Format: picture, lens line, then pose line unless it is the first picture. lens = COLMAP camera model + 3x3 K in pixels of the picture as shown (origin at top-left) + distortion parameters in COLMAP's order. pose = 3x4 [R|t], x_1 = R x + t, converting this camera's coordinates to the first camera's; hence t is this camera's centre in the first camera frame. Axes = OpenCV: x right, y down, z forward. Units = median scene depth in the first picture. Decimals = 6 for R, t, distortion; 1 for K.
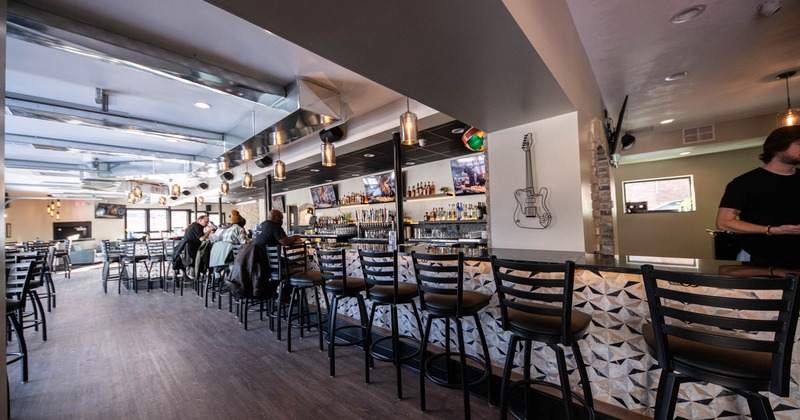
lens RADIAL K [[272.5, 0, 400.0], [0, 272.5, 210.0], [0, 0, 1]] dist [-0.000106, -0.000026]
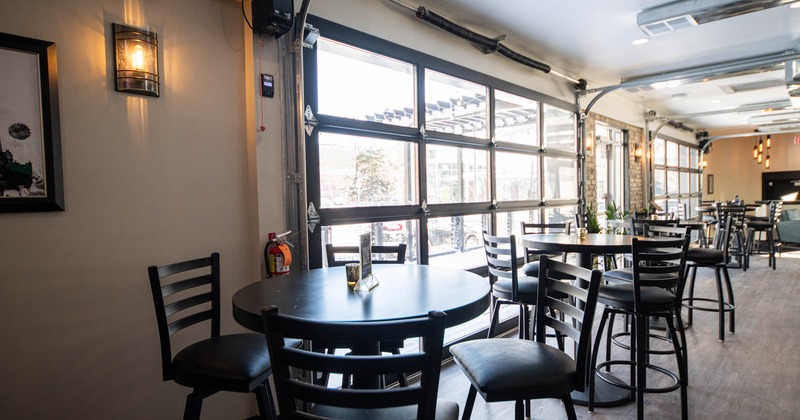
lens RADIAL K [[458.3, 0, 400.0], [0, 458.3, 210.0], [0, 0, 1]] dist [0.001311, 0.000423]
pose [[-0.021880, 0.080767, -0.996493, -0.184362], [0.043351, 0.995871, 0.079765, 0.011139], [0.998820, -0.041454, -0.025291, 0.185831]]
